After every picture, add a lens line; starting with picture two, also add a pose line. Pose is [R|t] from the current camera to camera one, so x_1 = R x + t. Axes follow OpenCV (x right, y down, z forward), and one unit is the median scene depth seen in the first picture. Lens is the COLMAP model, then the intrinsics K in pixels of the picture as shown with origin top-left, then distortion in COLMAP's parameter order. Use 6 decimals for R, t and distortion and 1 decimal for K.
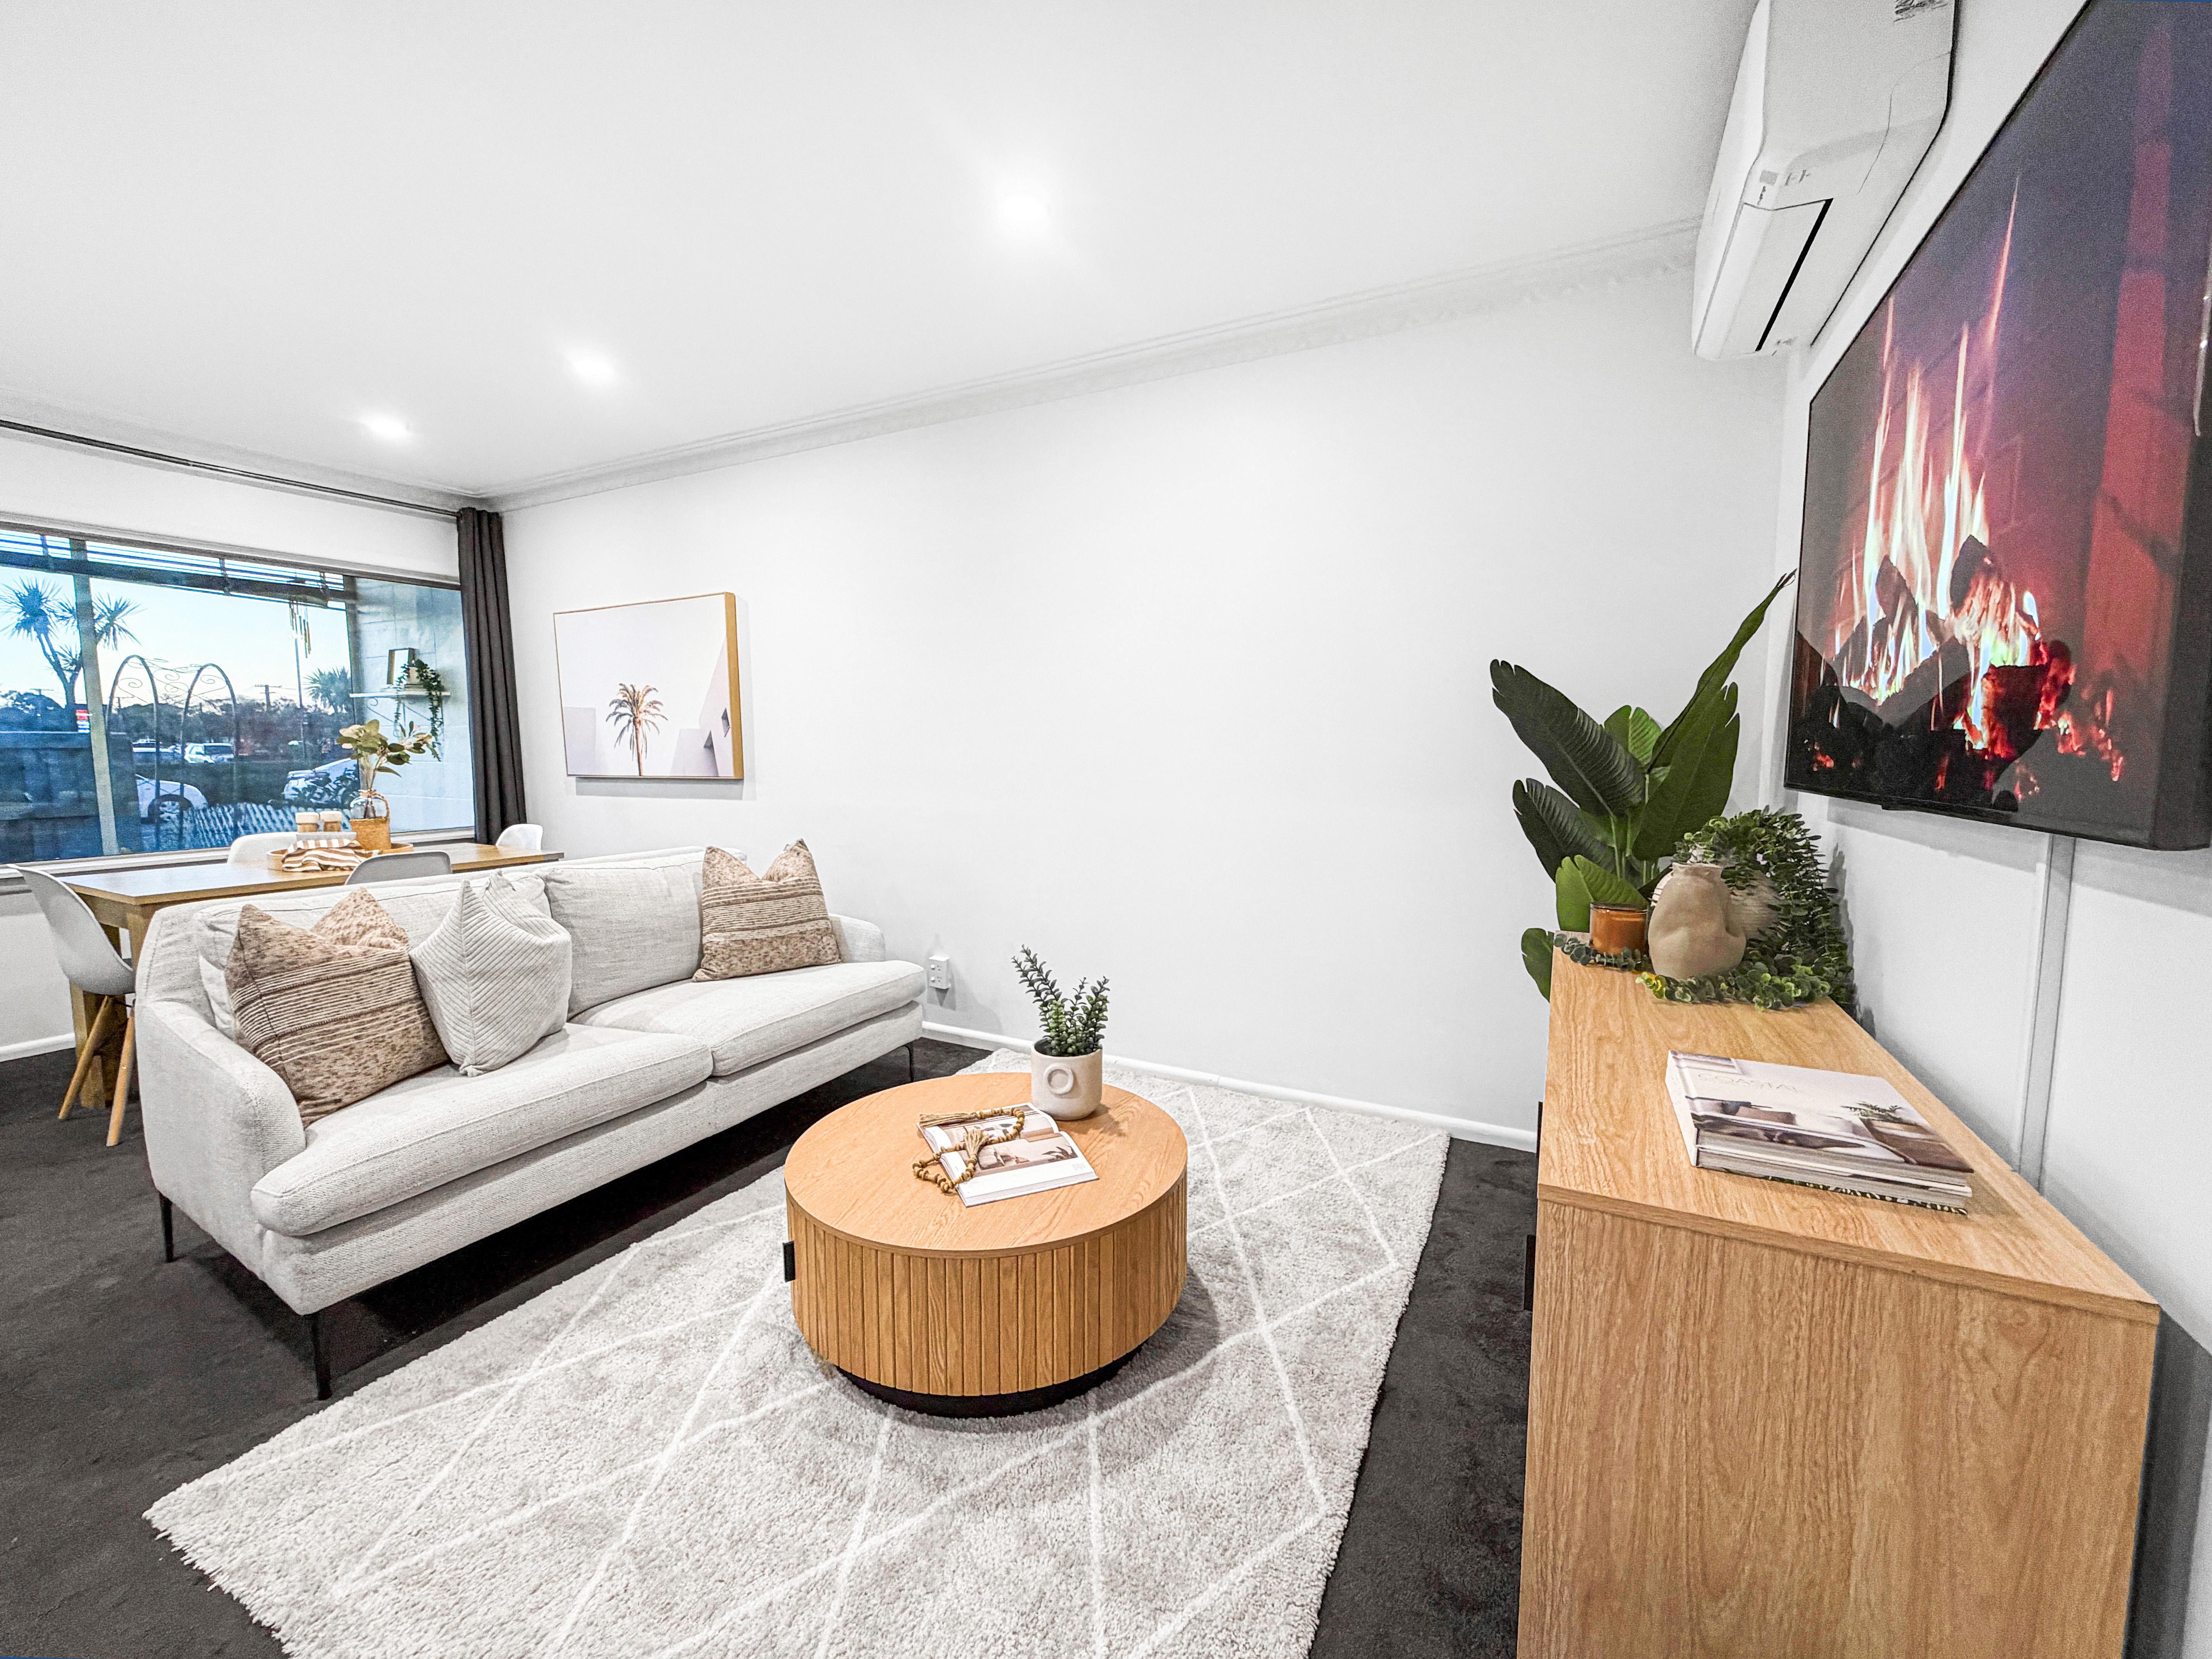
lens RADIAL K [[917.1, 0, 1087.4], [0, 917.1, 840.0], [0, 0, 1]] dist [-0.001314, -0.000121]
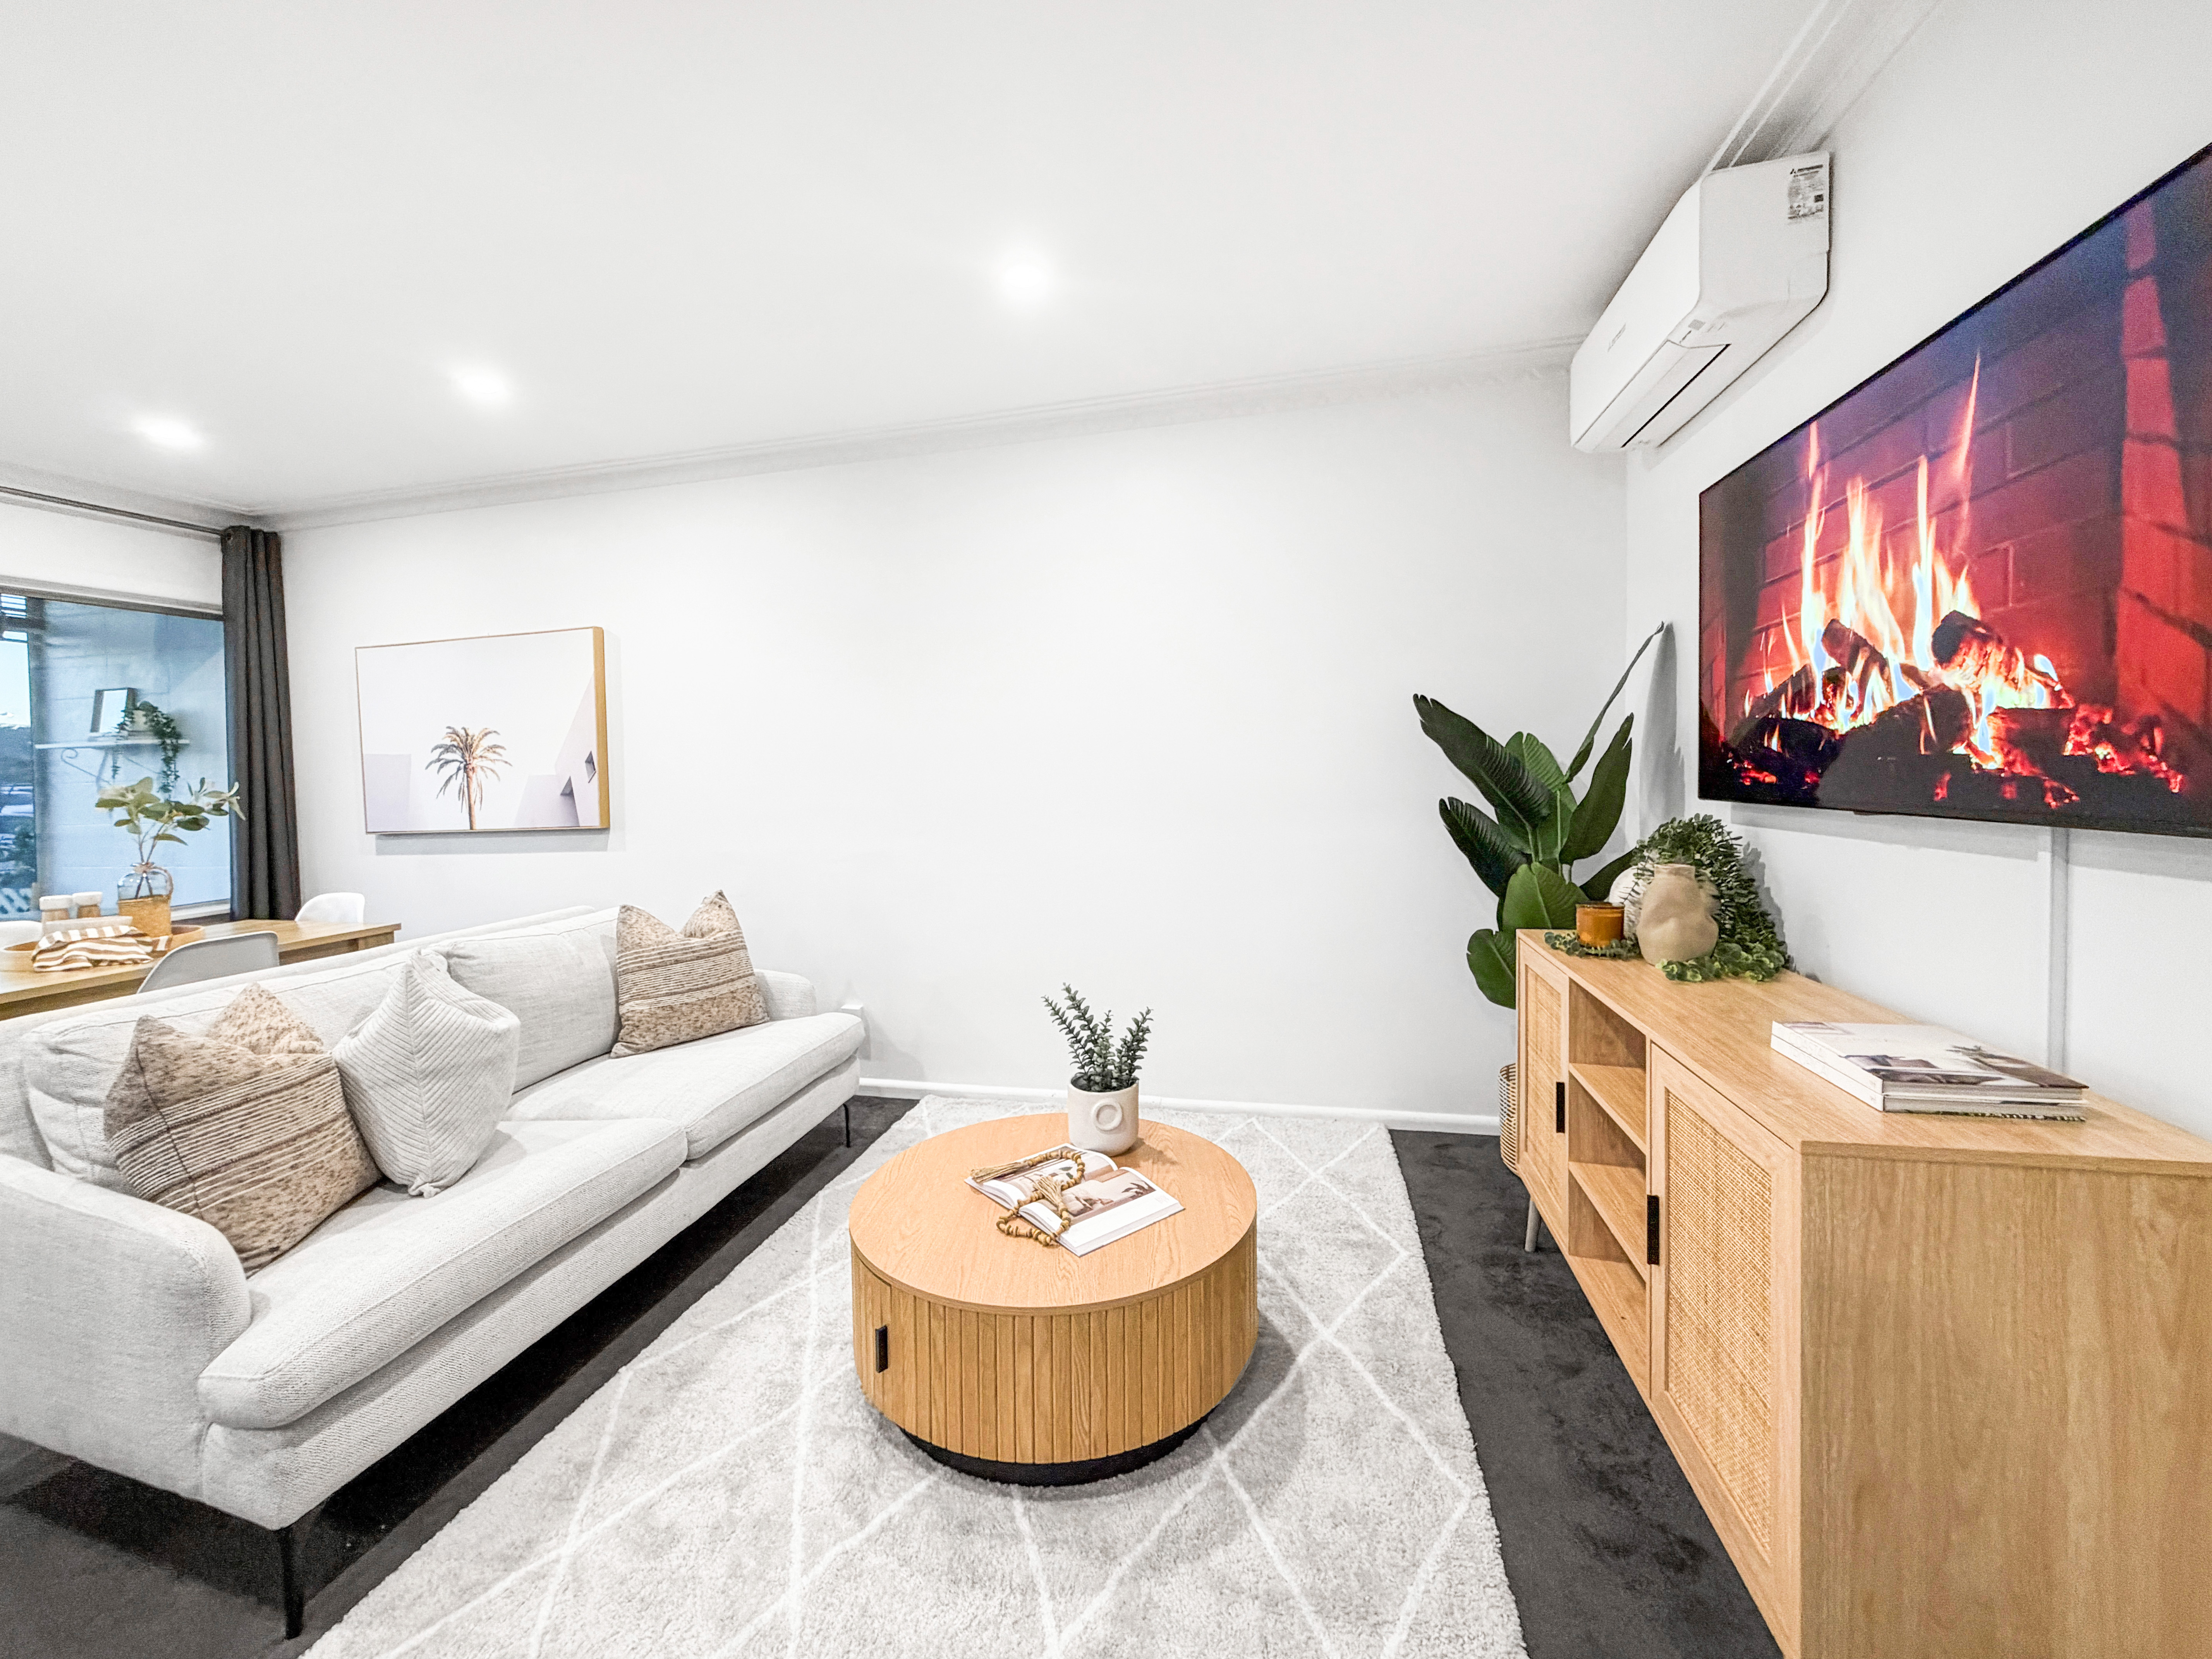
lens RADIAL K [[917.1, 0, 1073.9], [0, 917.1, 799.9], [0, 0, 1]] dist [-0.001314, -0.000121]
pose [[0.969435, -0.038559, 0.242300, -0.320765], [0.055863, 0.996323, -0.064956, -0.020509], [-0.238905, 0.076506, 0.968024, 0.014518]]
